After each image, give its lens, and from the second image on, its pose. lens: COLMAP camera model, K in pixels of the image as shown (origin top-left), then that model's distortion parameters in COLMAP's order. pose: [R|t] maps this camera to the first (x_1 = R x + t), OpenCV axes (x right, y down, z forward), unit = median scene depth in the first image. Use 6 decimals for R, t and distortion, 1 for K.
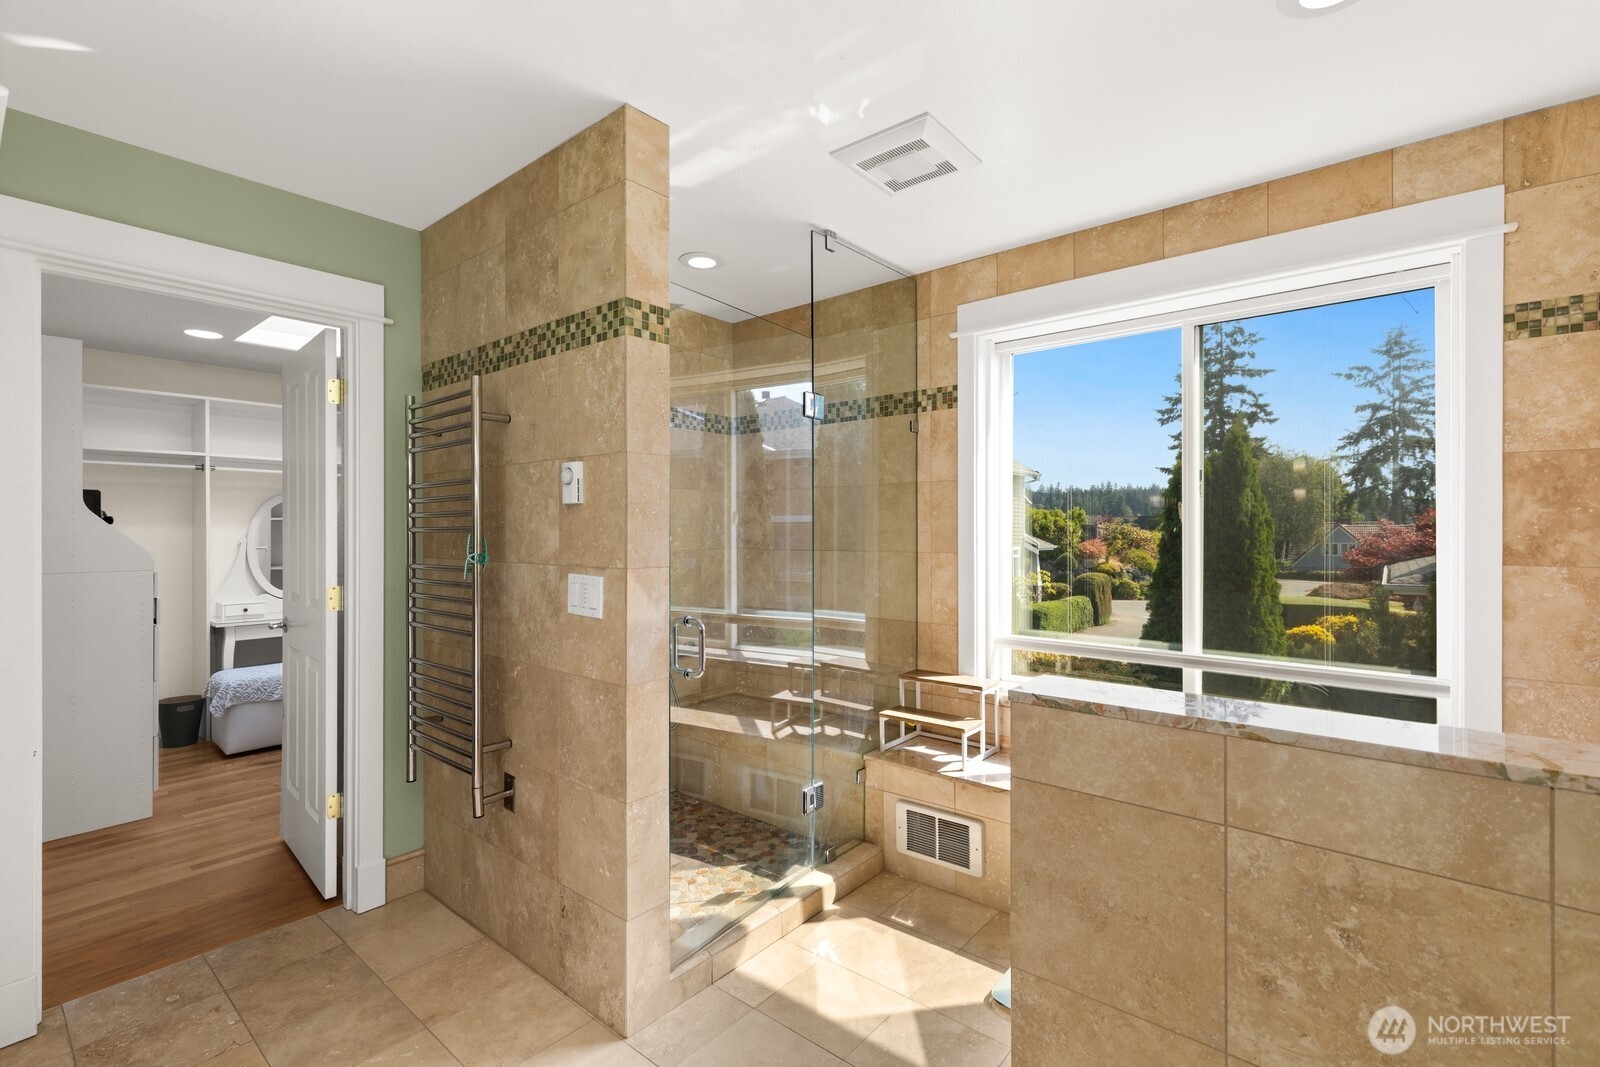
lens RADIAL K [[718.0, 0, 801.3], [0, 718.0, 524.0], [0, 0, 1]] dist [0.008848, -0.002717]
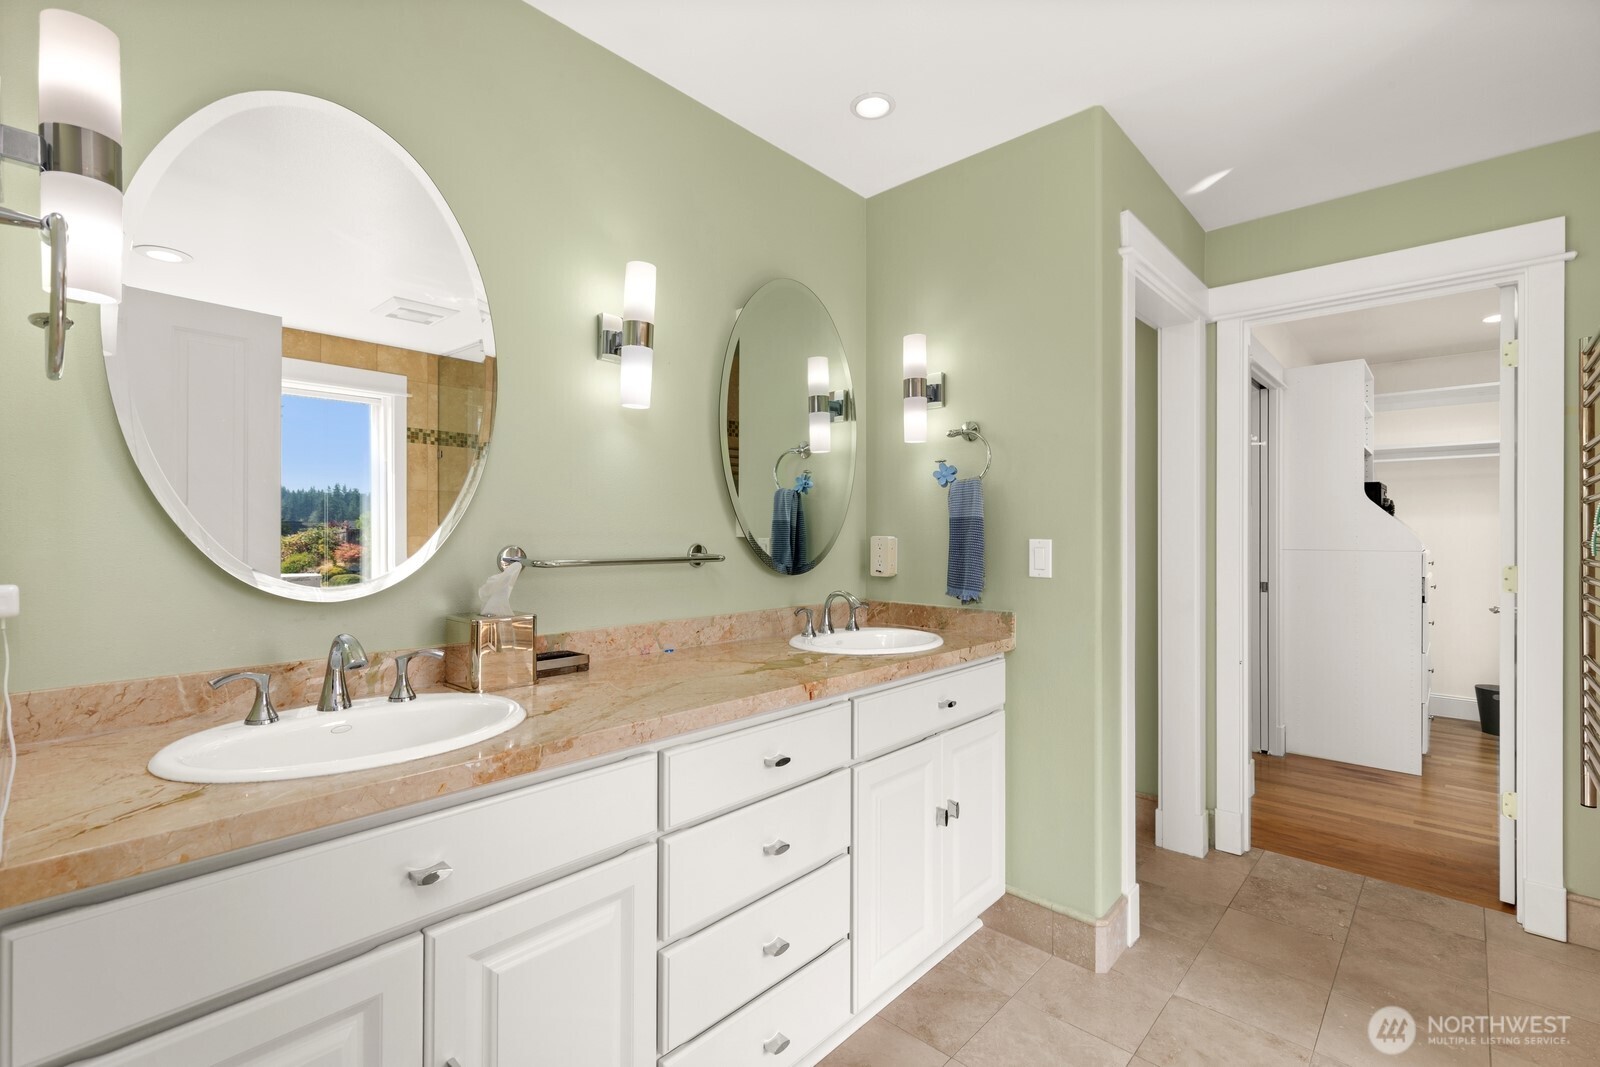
lens RADIAL K [[718.0, 0, 799.8], [0, 718.0, 532.5], [0, 0, 1]] dist [0.008848, -0.002717]
pose [[-0.056226, -0.001456, -0.998417, 0.325977], [0.002009, 0.999997, -0.001571, 0.043304], [0.998416, -0.002095, -0.056223, 0.148517]]
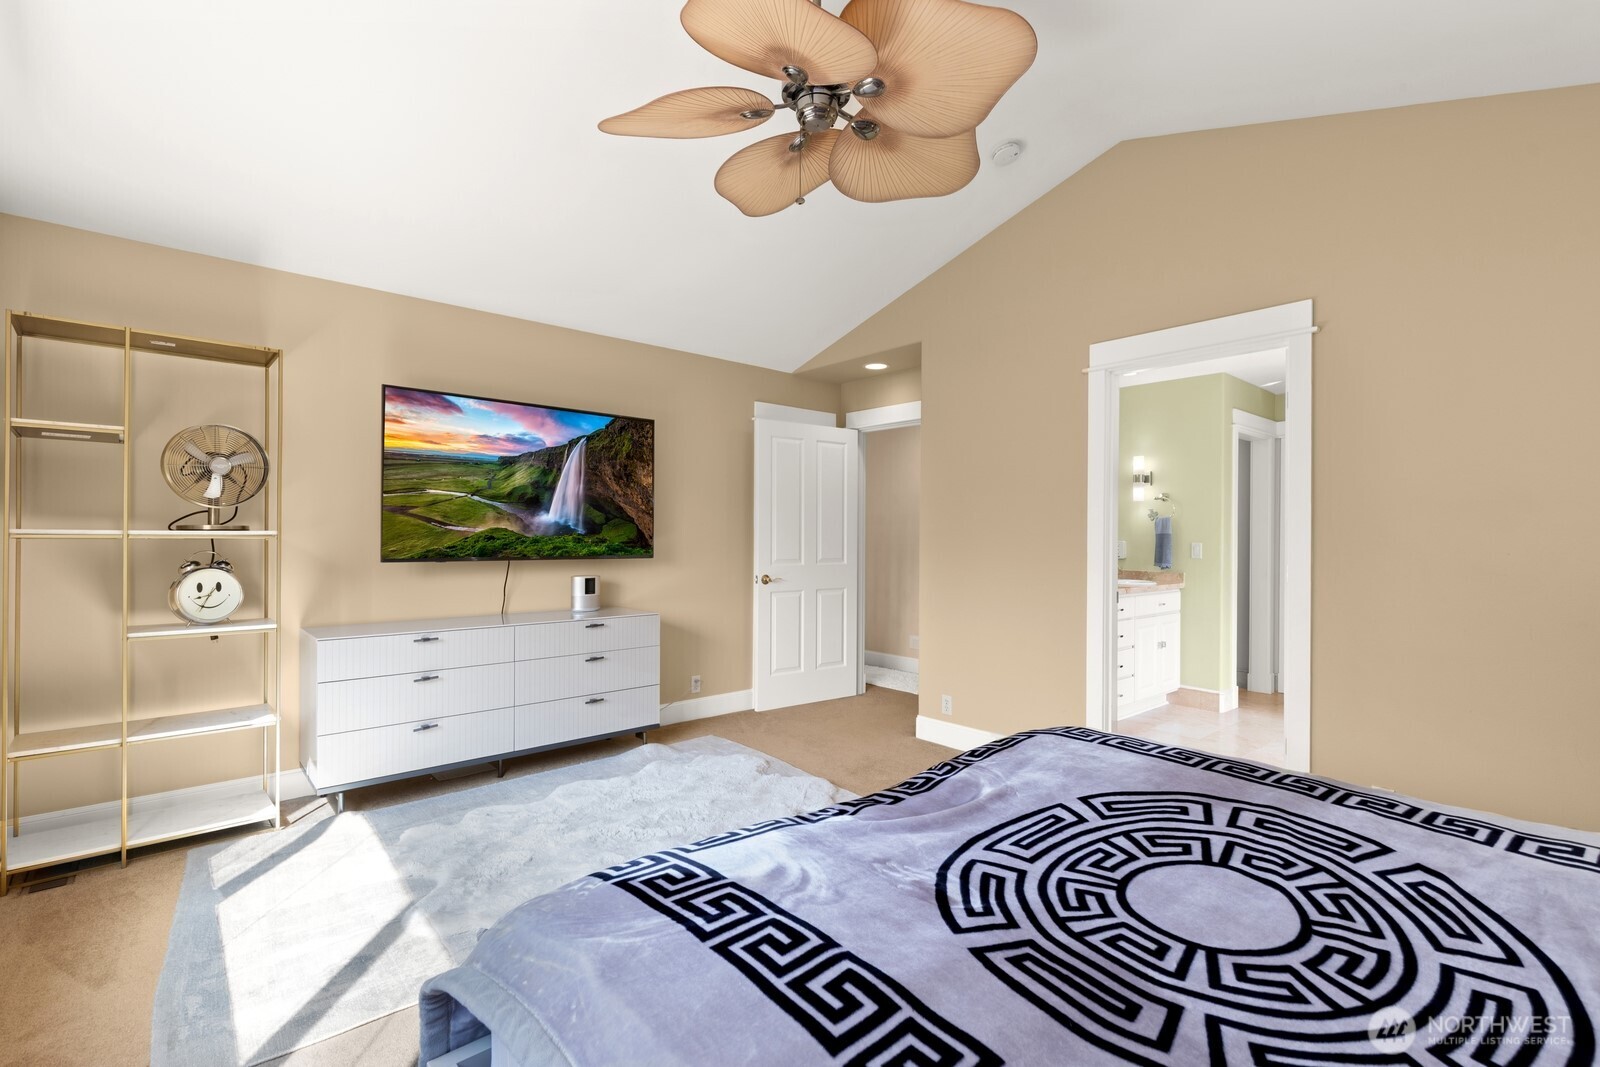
lens RADIAL K [[718.0, 0, 801.5], [0, 718.0, 537.7], [0, 0, 1]] dist [0.008848, -0.002717]
pose [[-0.169264, 0.000663, -0.985571, 1.757143], [-0.003980, 0.999991, 0.001356, 0.038073], [0.985563, 0.004152, -0.169259, -0.408140]]
